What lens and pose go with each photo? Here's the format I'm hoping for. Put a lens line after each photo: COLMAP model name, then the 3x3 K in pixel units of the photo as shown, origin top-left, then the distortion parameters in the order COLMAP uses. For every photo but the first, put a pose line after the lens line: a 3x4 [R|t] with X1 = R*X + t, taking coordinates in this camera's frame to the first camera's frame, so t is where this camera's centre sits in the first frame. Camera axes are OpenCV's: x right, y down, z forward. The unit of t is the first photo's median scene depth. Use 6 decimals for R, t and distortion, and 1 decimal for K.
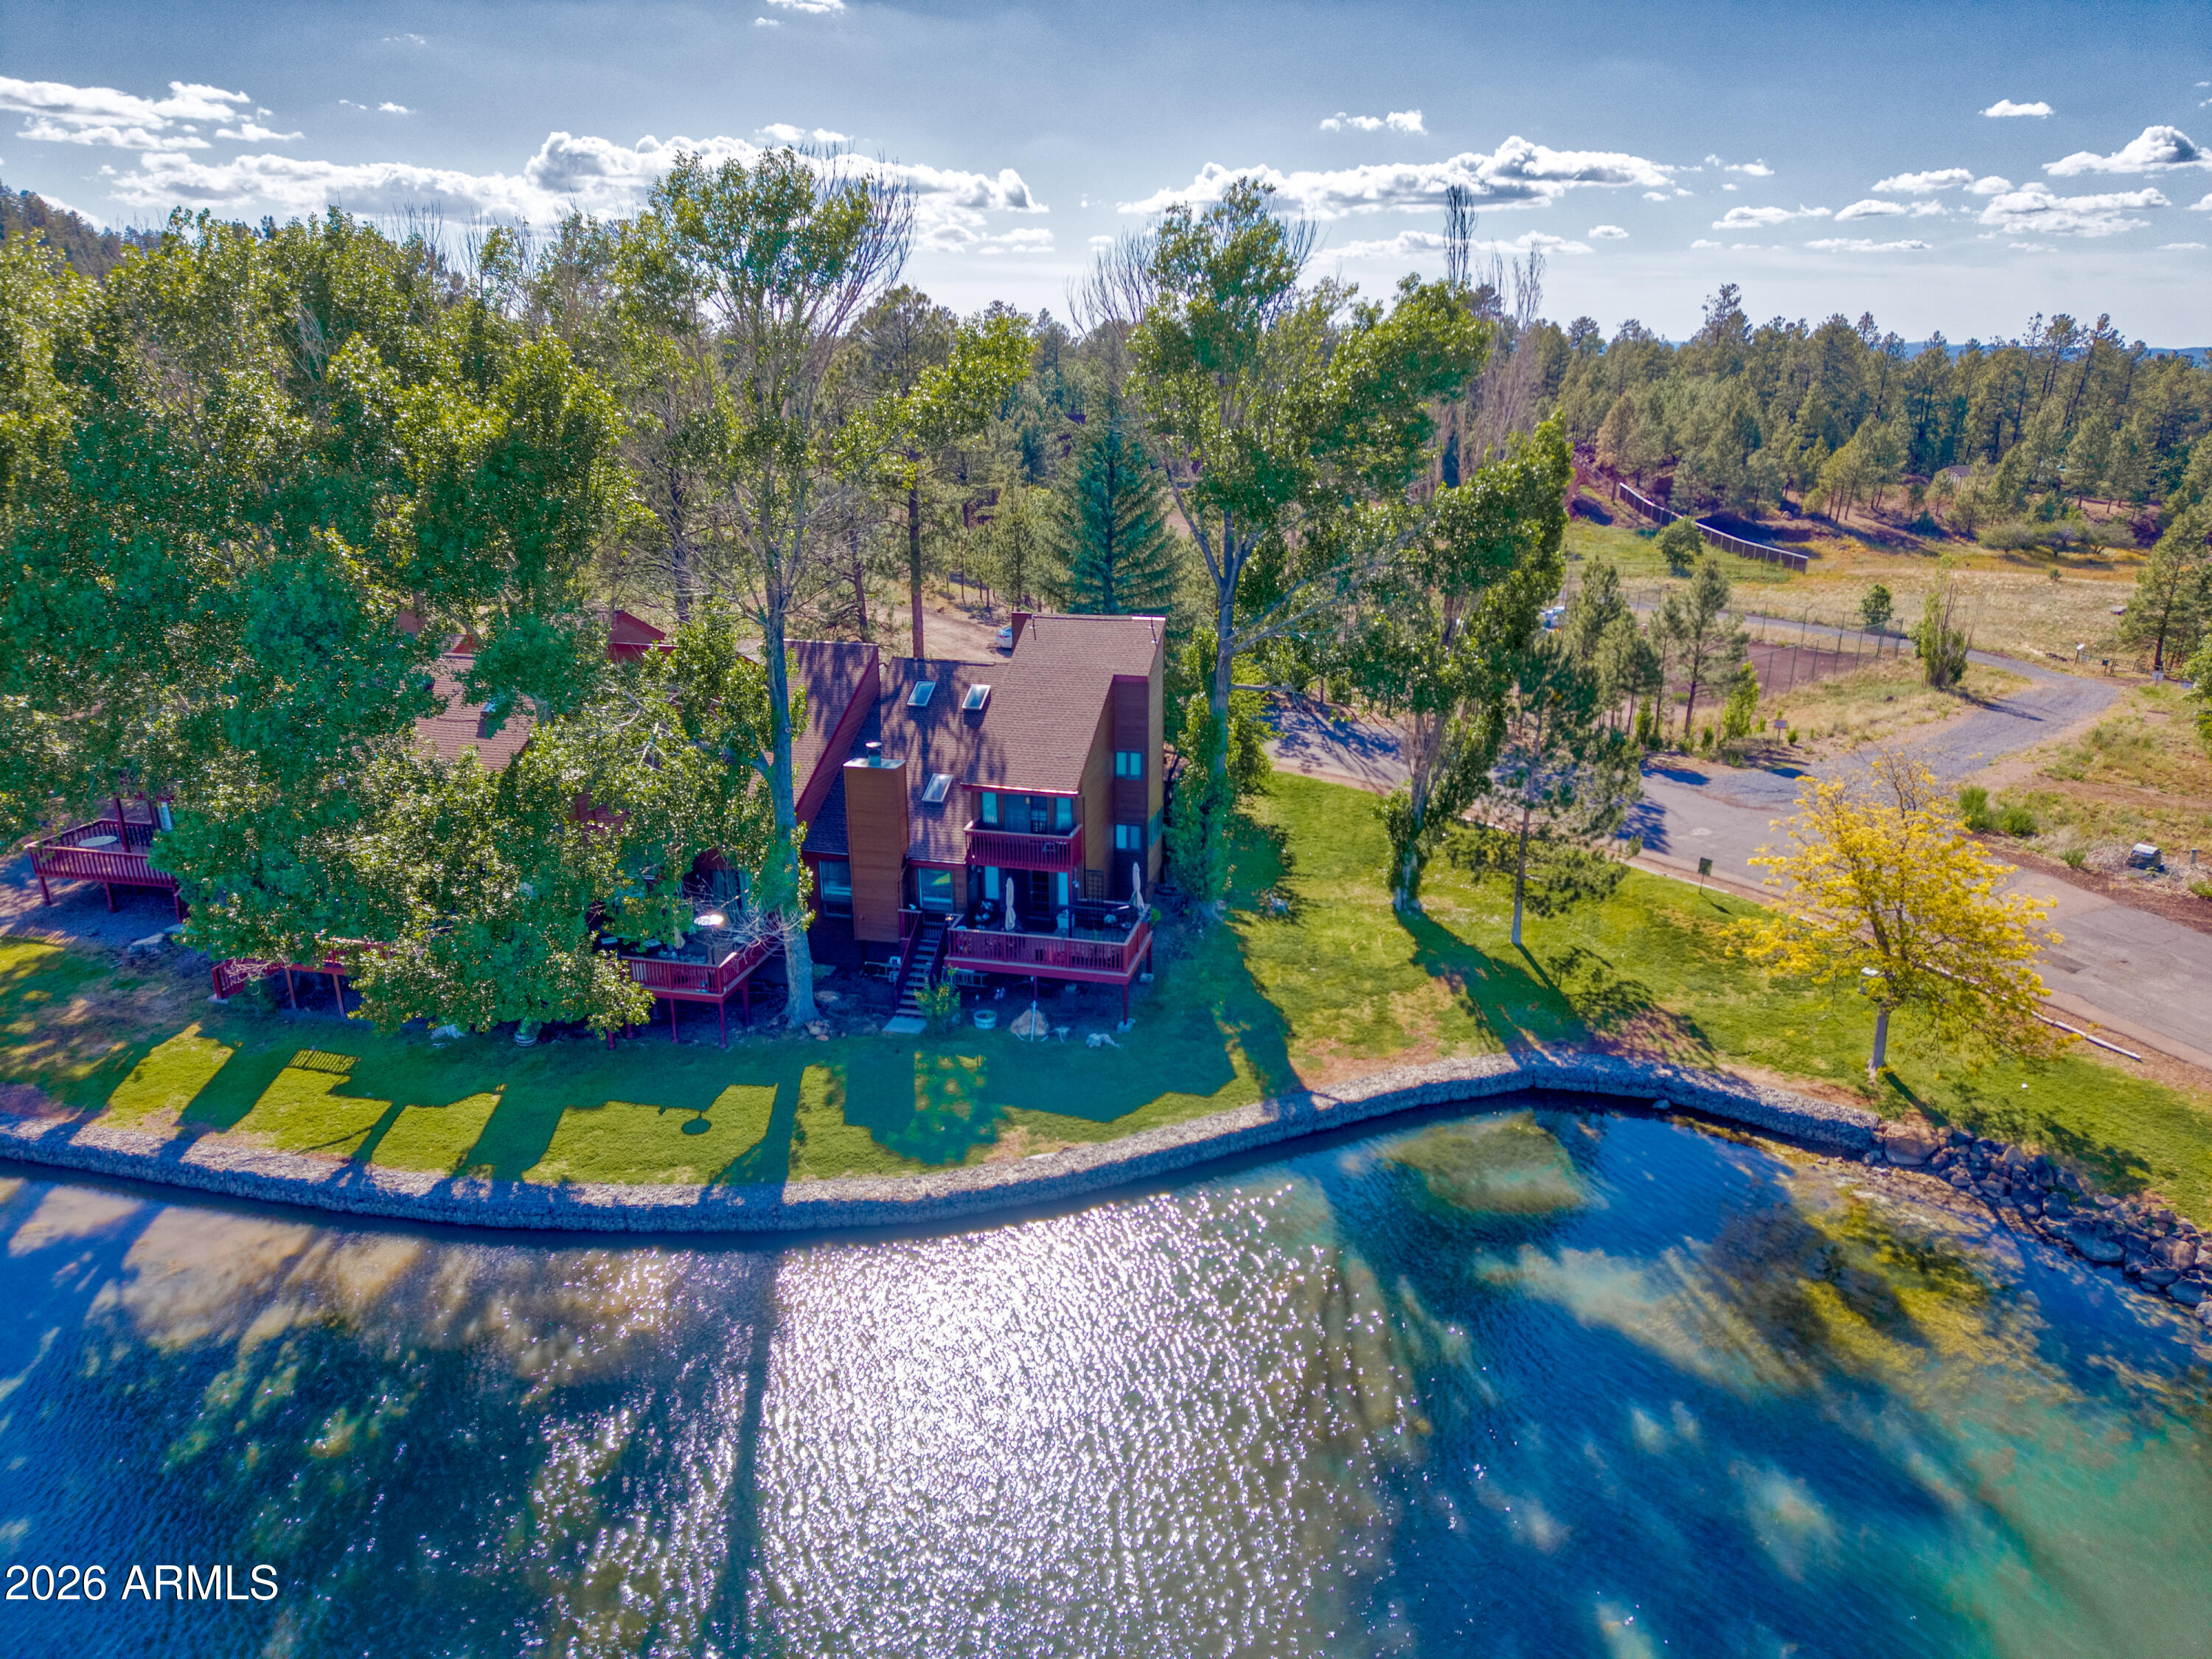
lens RADIAL K [[1533.9, 0, 1104.9], [0, 1533.9, 858.3], [0, 0, 1]] dist [0.004648, 0.001614]
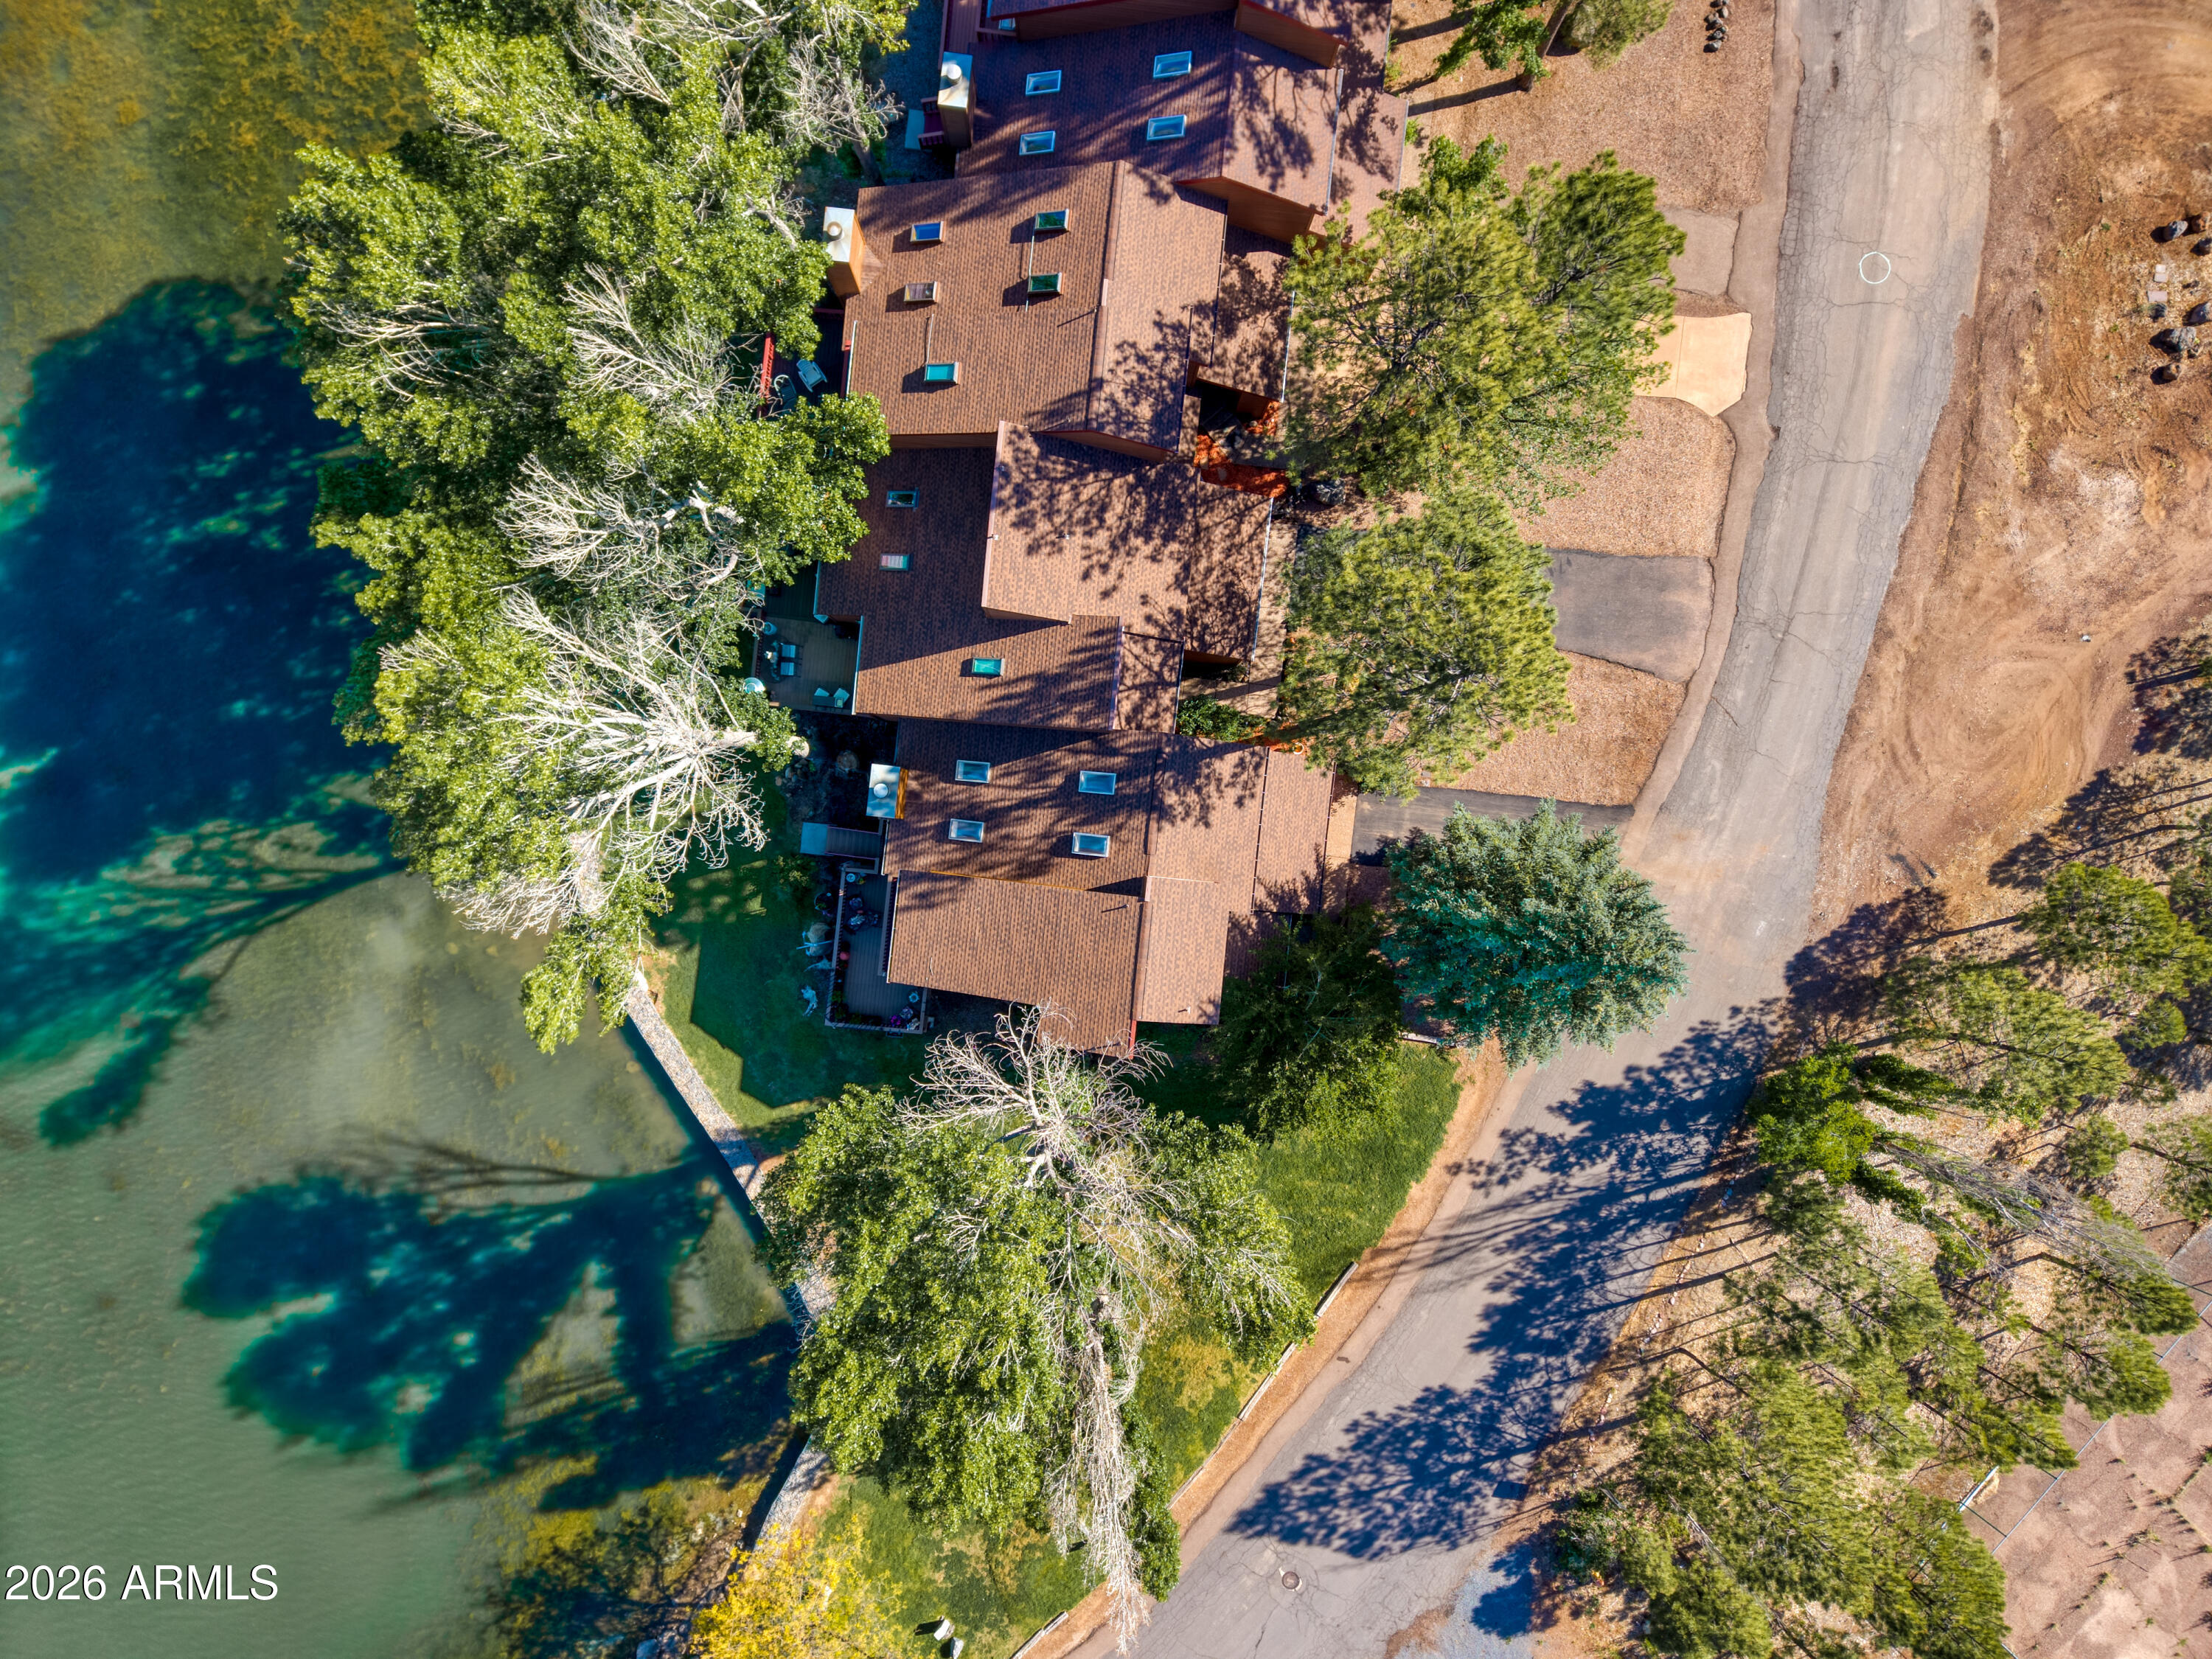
lens RADIAL K [[1533.9, 0, 1104.9], [0, 1533.9, 858.3], [0, 0, 1]] dist [0.004648, 0.001614]
pose [[0.130838, 0.991321, 0.012825, -0.129911], [-0.318412, 0.029768, 0.947485, -1.462545], [0.938880, -0.128051, 0.319543, 1.065104]]
